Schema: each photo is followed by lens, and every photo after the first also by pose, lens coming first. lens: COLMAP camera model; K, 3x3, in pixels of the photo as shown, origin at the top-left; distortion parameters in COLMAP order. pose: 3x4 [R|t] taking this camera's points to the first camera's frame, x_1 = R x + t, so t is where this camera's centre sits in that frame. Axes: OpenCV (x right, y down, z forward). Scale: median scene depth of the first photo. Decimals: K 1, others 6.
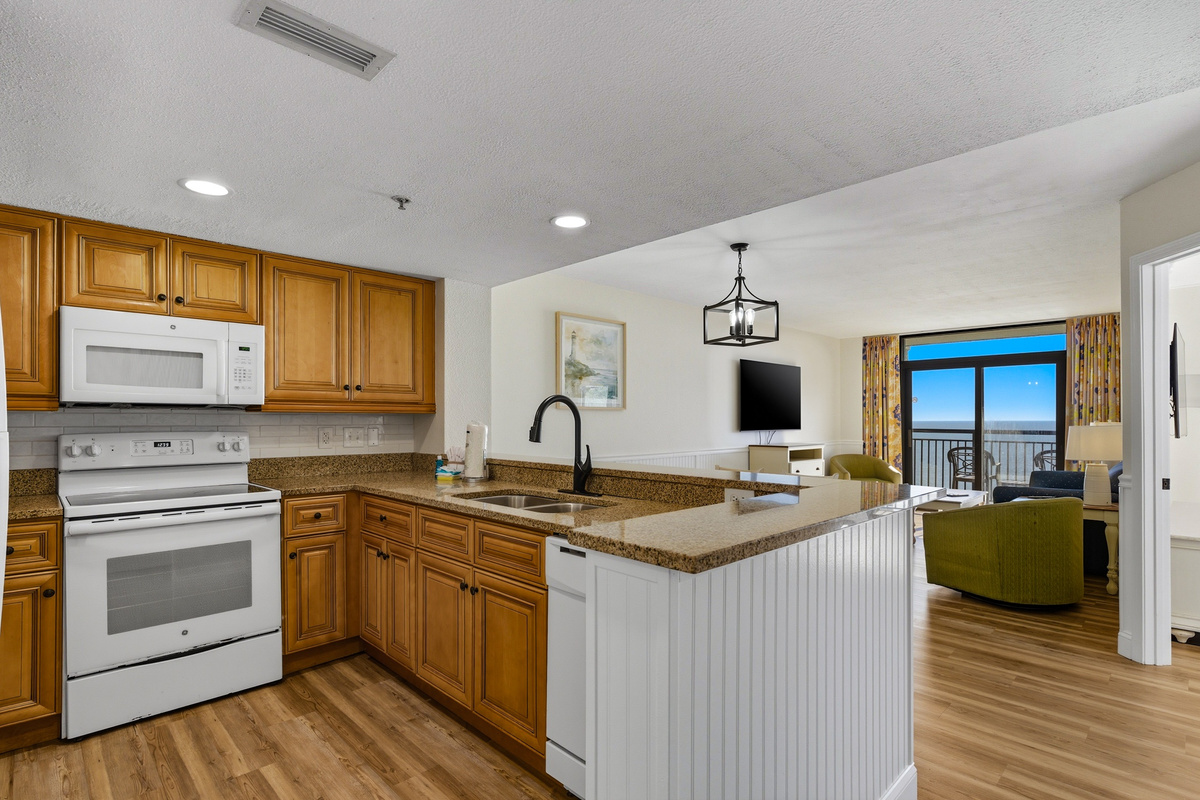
lens RADIAL K [[591.0, 0, 601.3], [0, 591.0, 421.4], [0, 0, 1]] dist [0.000105, -0.001042]
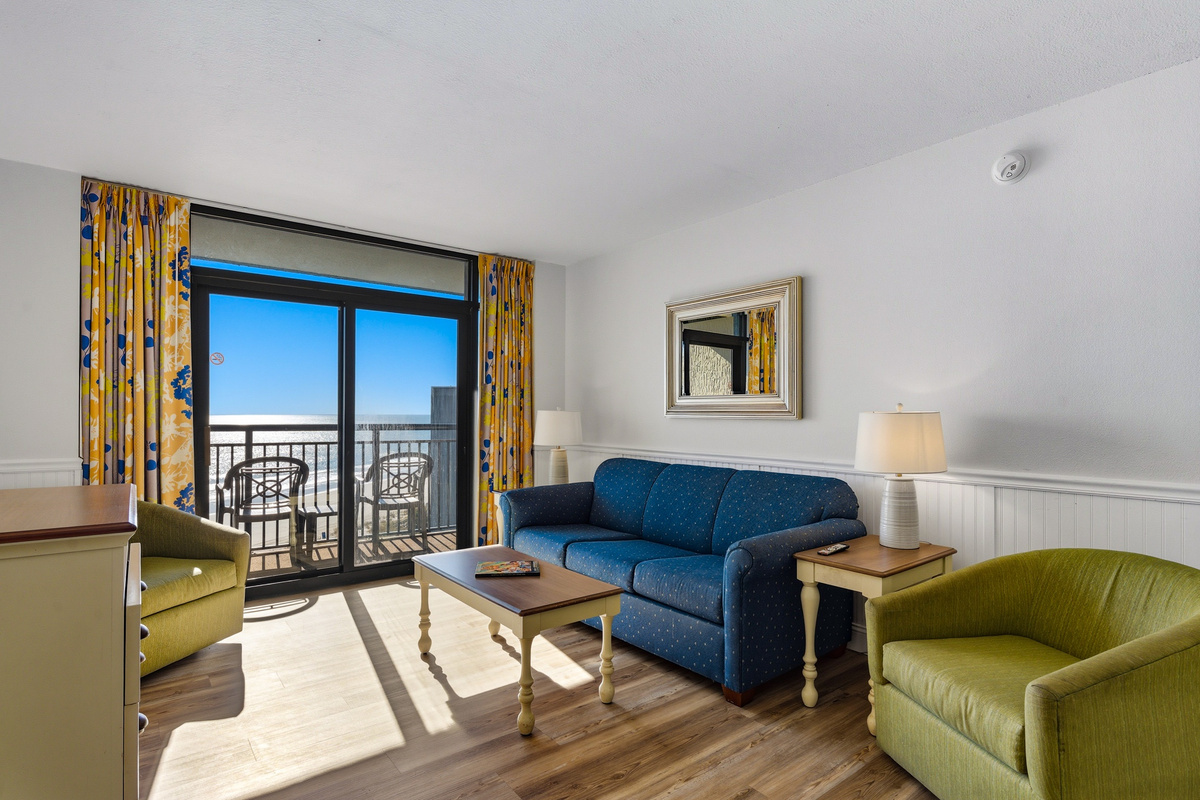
lens RADIAL K [[602.0, 0, 597.0], [0, 602.0, 419.3], [0, 0, 1]] dist [-0.004709, -0.001213]
pose [[0.114916, -0.005404, 0.993360, 0.192393], [-0.000589, 0.999985, 0.005509, 0.010812], [-0.993375, -0.001218, 0.114911, 1.124949]]
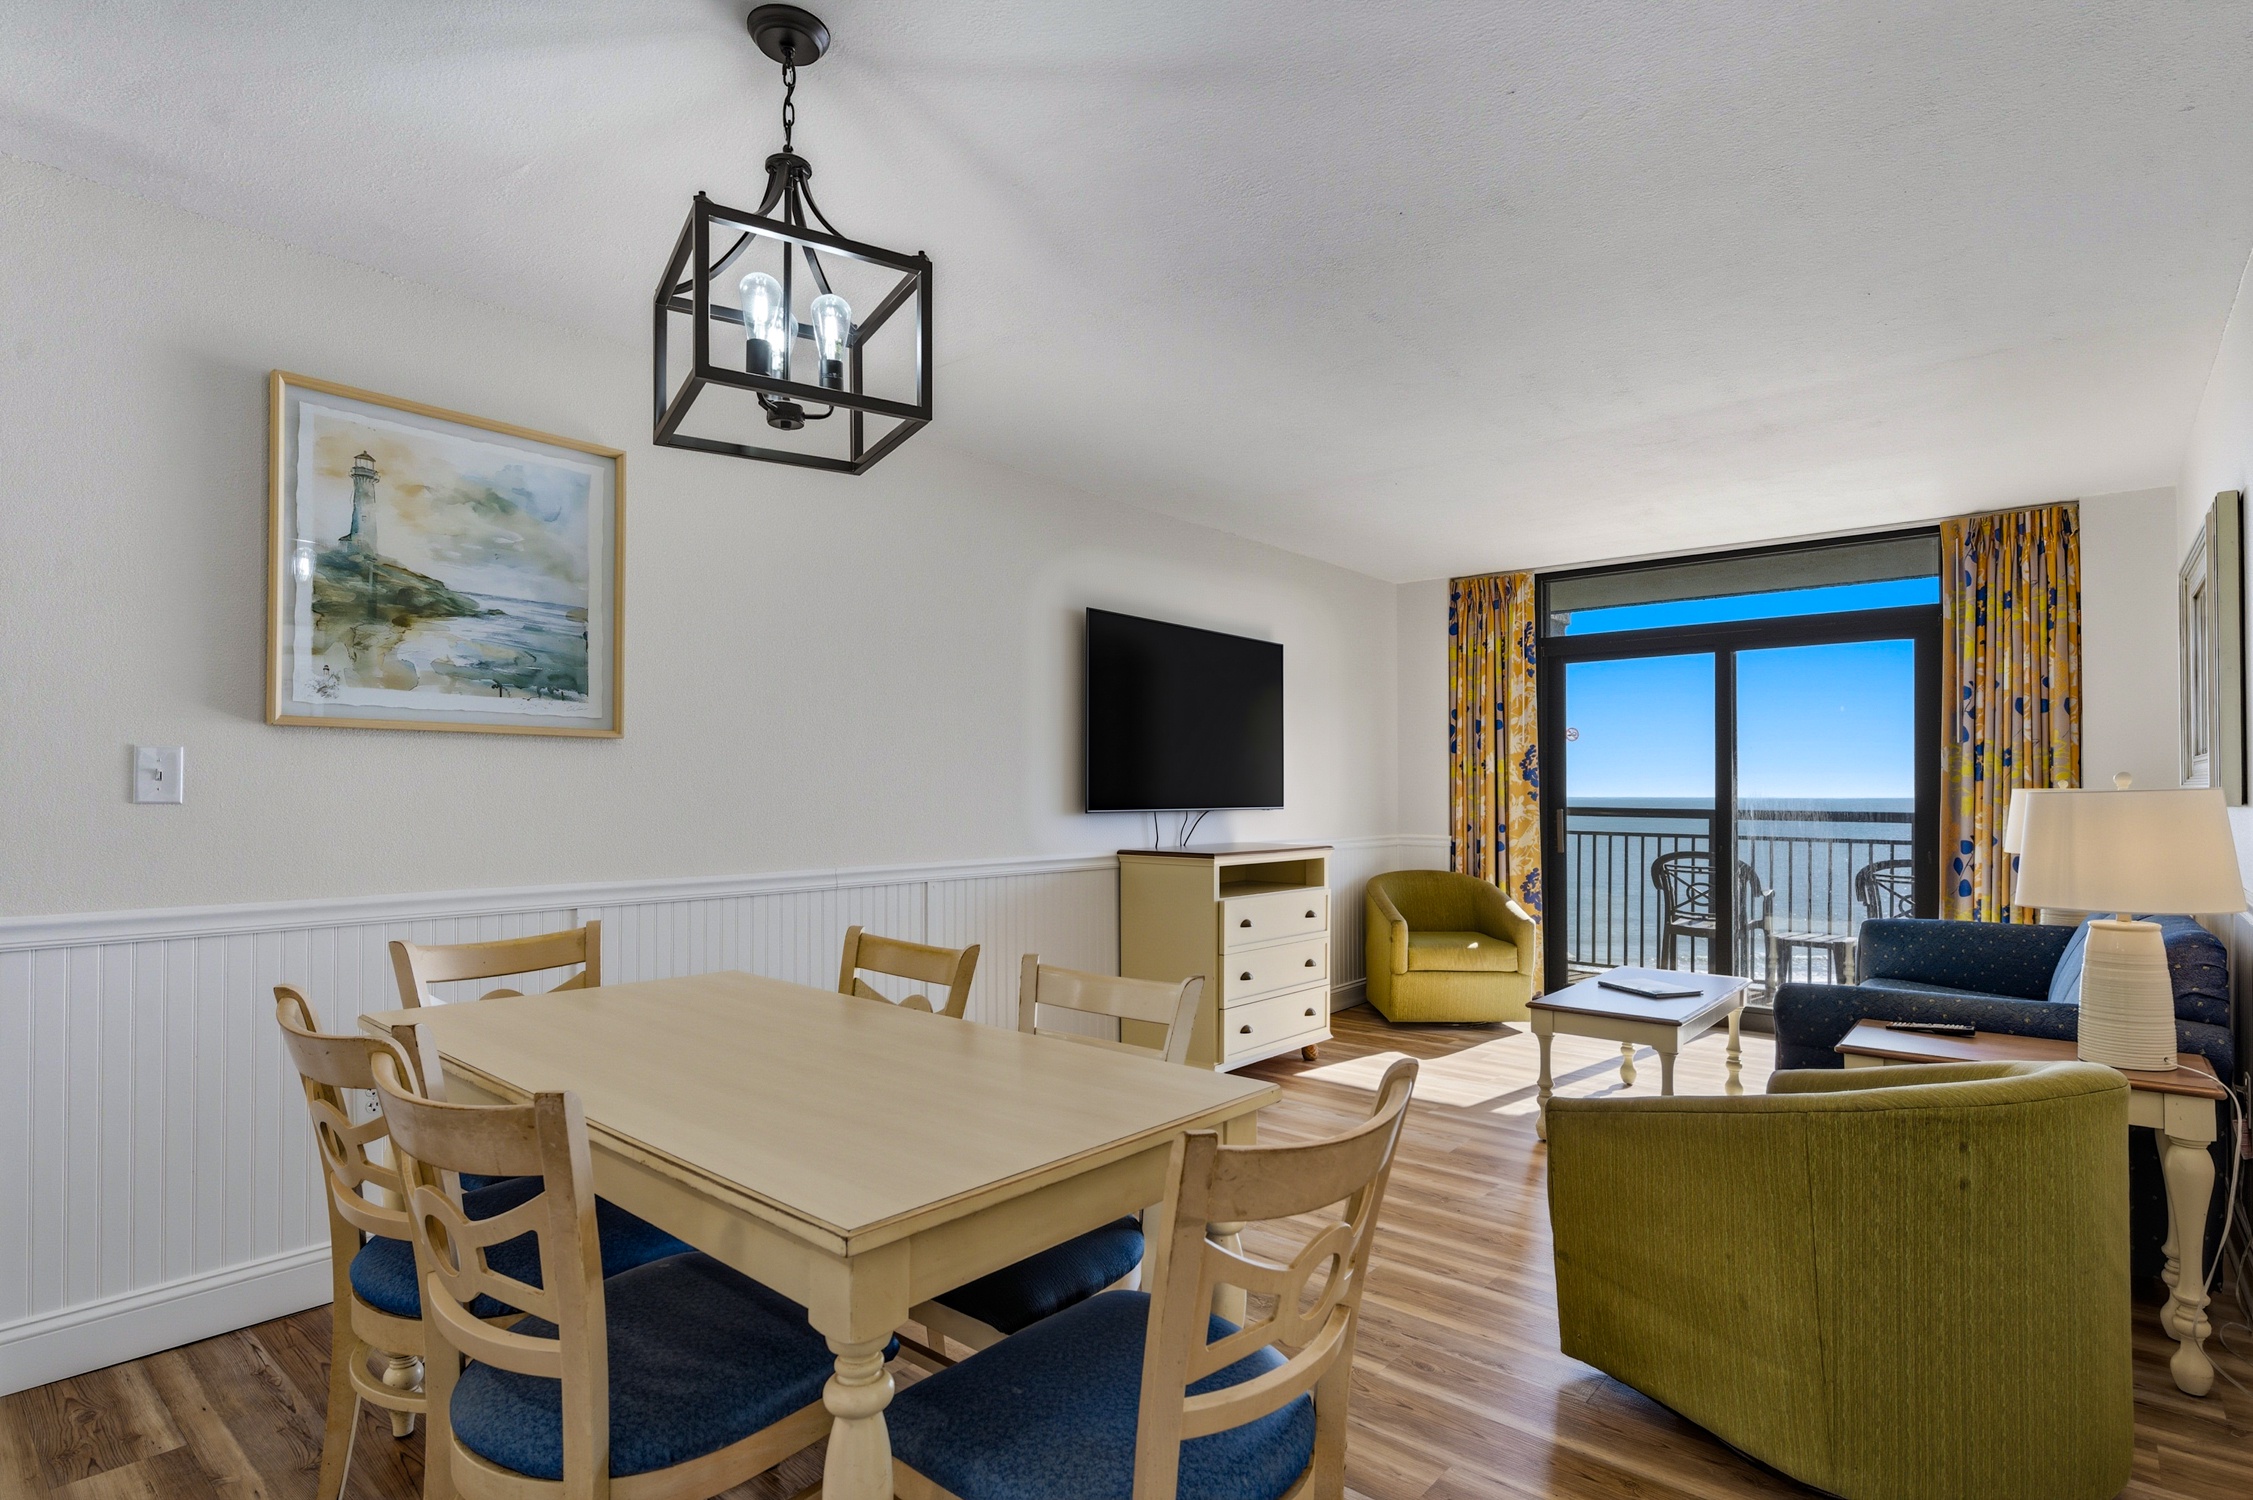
lens RADIAL K [[1130.3, 0, 1120.9], [0, 1130.3, 786.3], [0, 0, 1]] dist [-0.004709, -0.001213]
pose [[0.996569, 0.003633, 0.082687, 0.275160], [-0.002939, 0.999959, -0.008513, 0.010113], [-0.082715, 0.008241, 0.996539, 0.445251]]
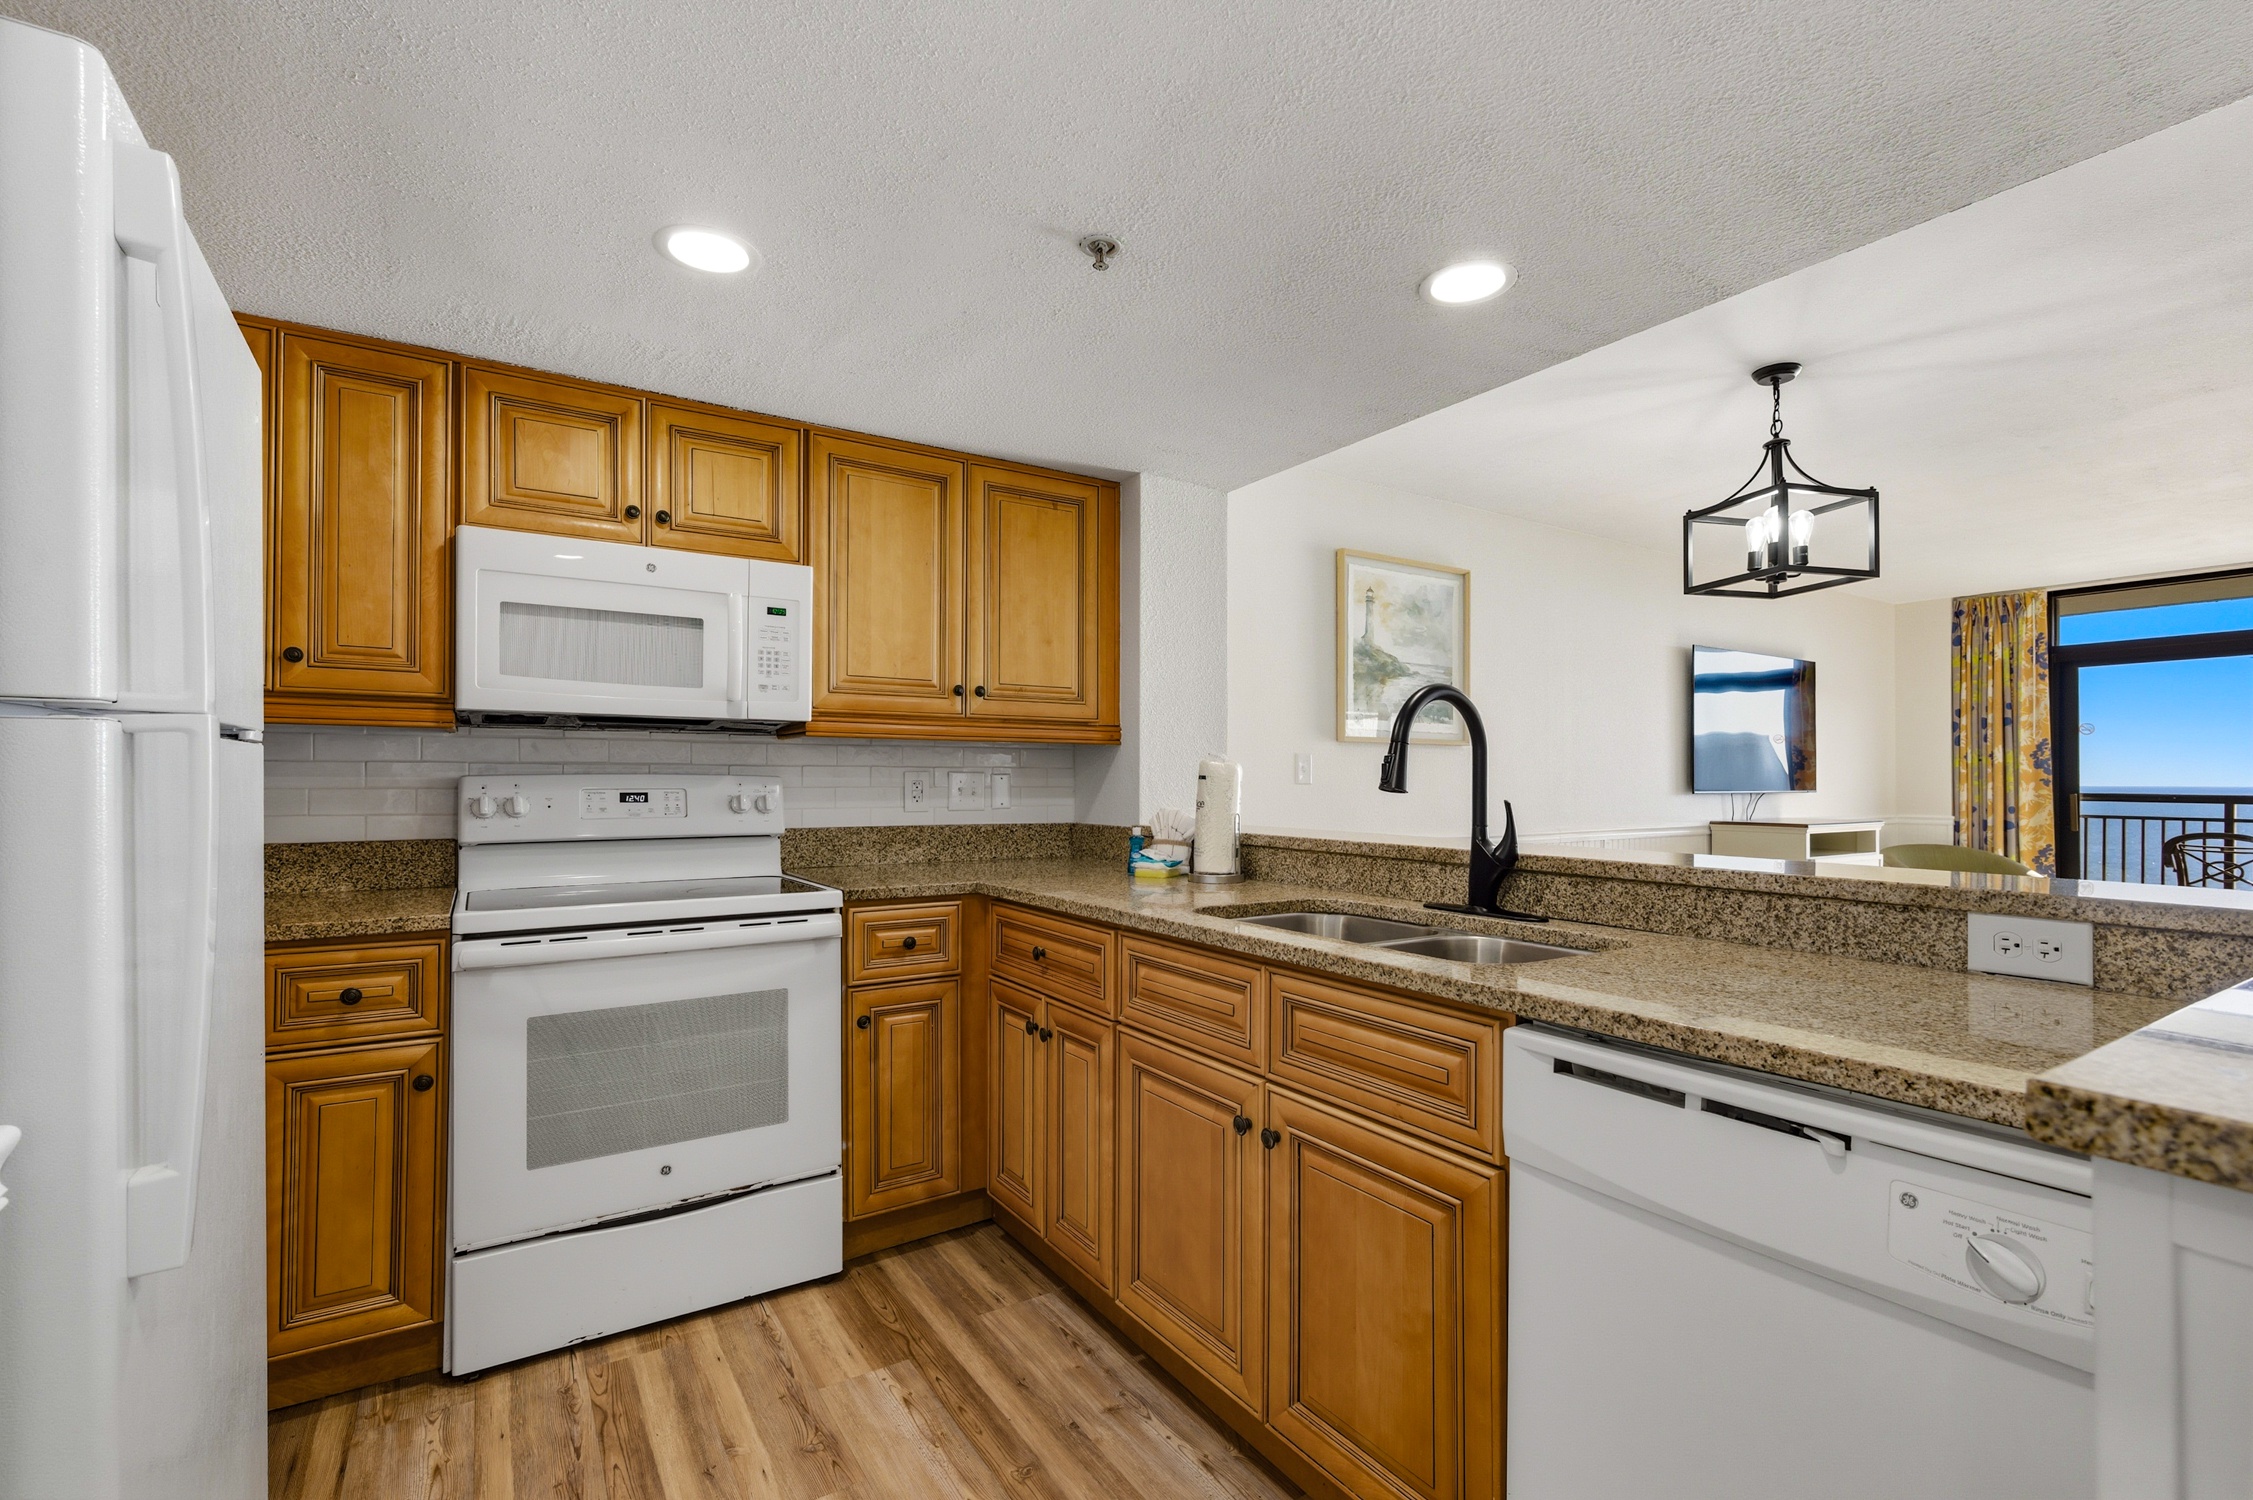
lens RADIAL K [[1005.3, 0, 1125.9], [0, 1005.3, 777.4], [0, 0, 1]] dist [0.007925, -0.001386]
pose [[0.979422, 0.001461, -0.201817, -0.078439], [-0.002932, 0.999971, -0.006990, 0.015387], [0.201801, 0.007437, 0.979398, 0.124331]]
